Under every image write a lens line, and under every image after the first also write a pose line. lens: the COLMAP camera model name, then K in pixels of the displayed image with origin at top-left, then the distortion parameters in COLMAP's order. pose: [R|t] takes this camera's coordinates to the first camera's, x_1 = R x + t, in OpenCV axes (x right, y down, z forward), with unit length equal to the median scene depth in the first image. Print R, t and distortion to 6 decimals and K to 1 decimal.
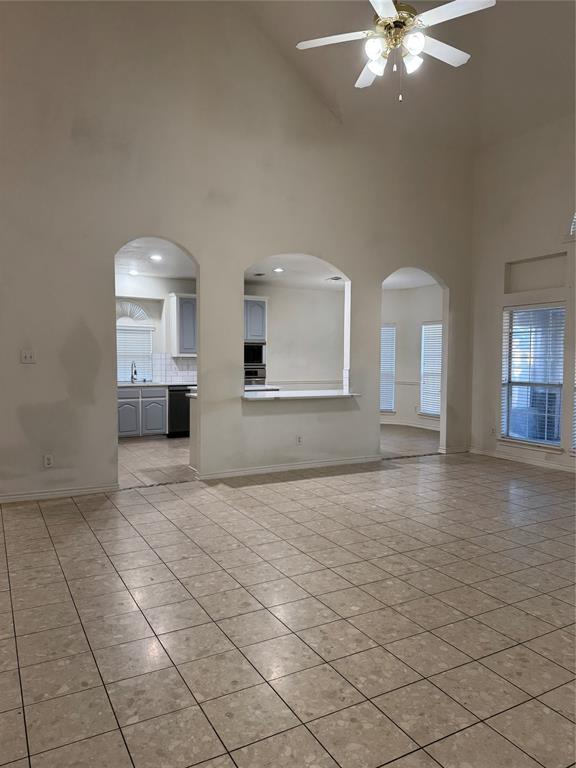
lens RADIAL K [[539.7, 0, 285.3], [0, 539.7, 393.7], [0, 0, 1]] dist [0.073258, -0.095903]
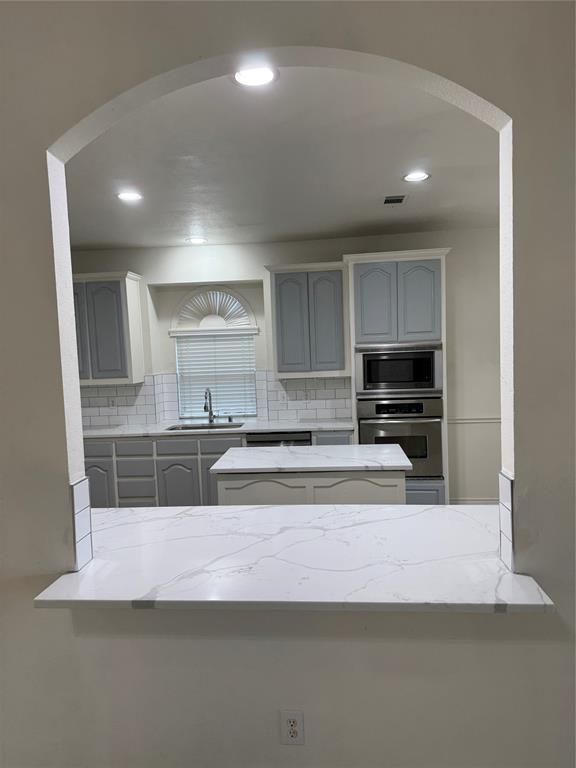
lens RADIAL K [[539.7, 0, 289.2], [0, 539.7, 395.2], [0, 0, 1]] dist [0.073258, -0.095903]
pose [[0.827251, 0.010591, -0.561733, 0.230390], [0.006957, 0.999553, 0.029091, -0.119403], [0.561790, -0.027973, 0.826807, 0.953083]]
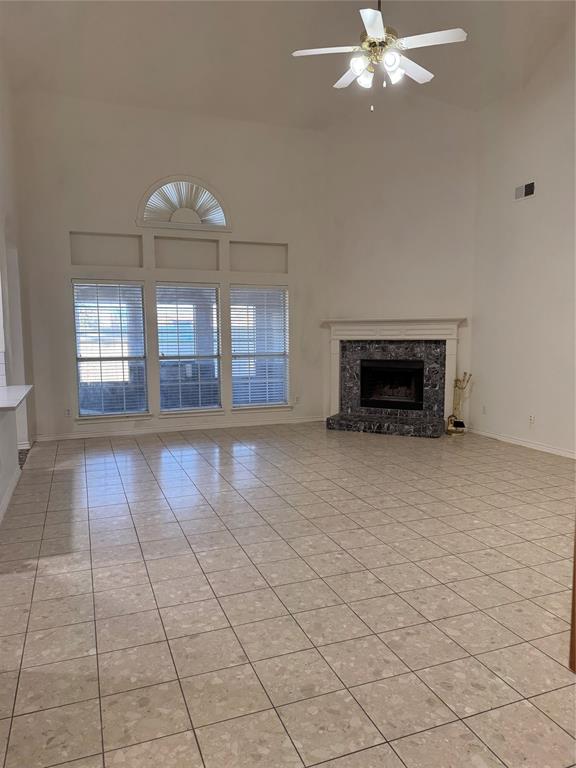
lens RADIAL K [[539.7, 0, 289.0], [0, 539.7, 391.0], [0, 0, 1]] dist [0.073258, -0.095903]
pose [[0.135701, -0.117080, 0.983808, -0.687927], [0.071513, 0.991560, 0.108139, -0.058339], [-0.988166, 0.055681, 0.142928, 0.702410]]
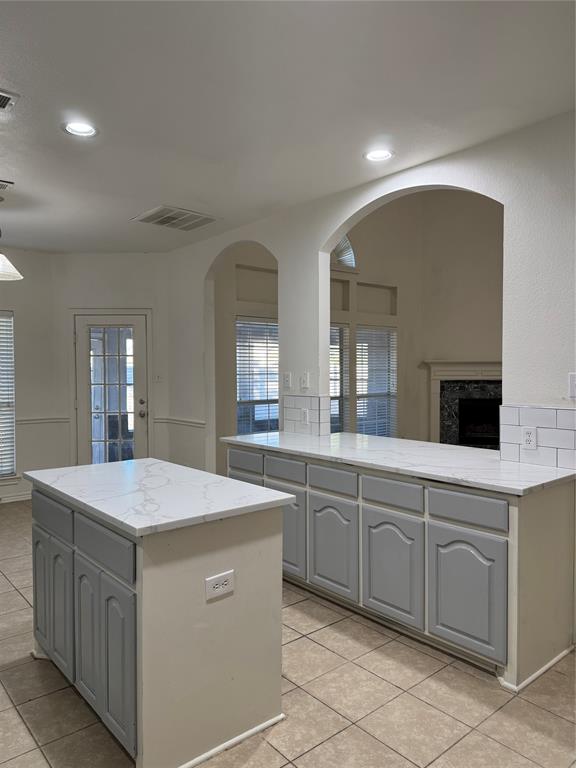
lens RADIAL K [[539.7, 0, 289.4], [0, 539.7, 381.2], [0, 0, 1]] dist [0.073258, -0.095903]
pose [[-0.205832, -0.025678, 0.978250, -0.619814], [0.065693, 0.997038, 0.039993, -0.115741], [-0.976380, 0.072497, -0.203536, 1.524165]]
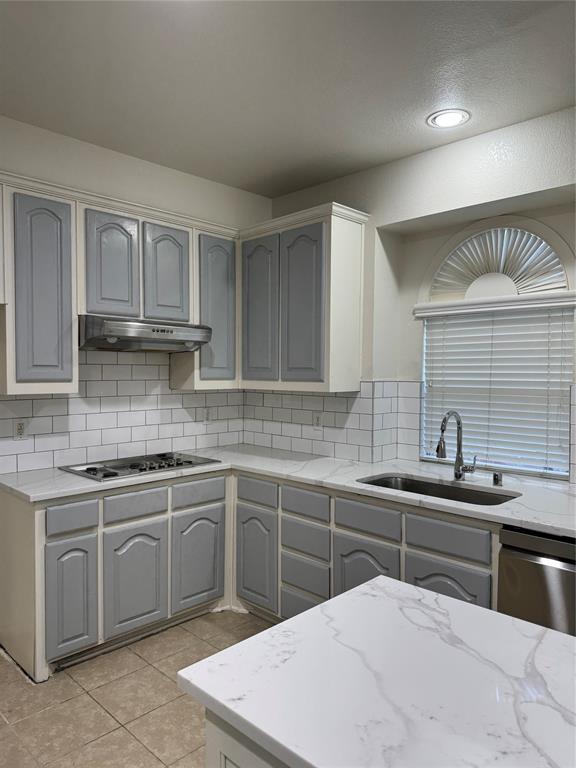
lens RADIAL K [[539.7, 0, 285.7], [0, 539.7, 390.1], [0, 0, 1]] dist [0.073258, -0.095903]
pose [[0.278335, 0.029362, -0.960035, -0.017601], [-0.065364, 0.997794, 0.011567, -0.119912], [0.958257, 0.059532, 0.279640, 1.416291]]
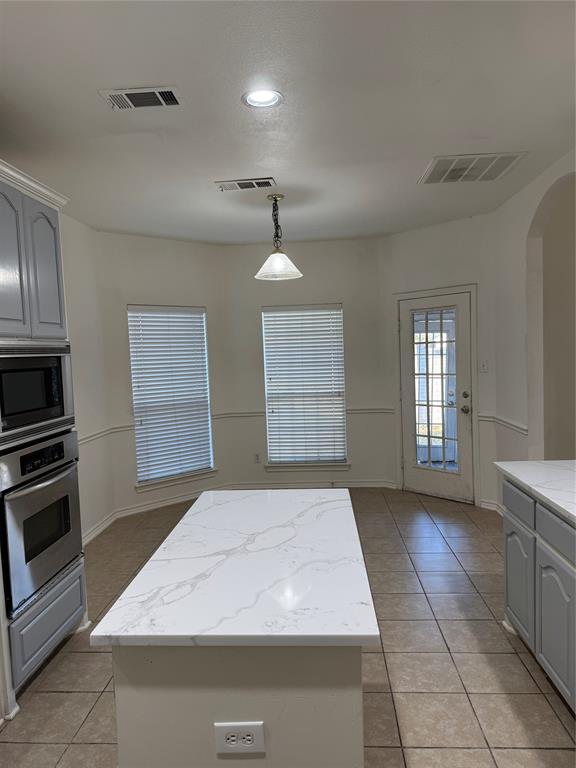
lens RADIAL K [[539.7, 0, 286.0], [0, 539.7, 386.4], [0, 0, 1]] dist [0.073258, -0.095903]
pose [[0.534774, -0.085795, 0.840628, -0.432376], [0.098896, 0.994350, 0.038570, -0.132617], [-0.839188, 0.062509, 0.540237, 1.339534]]
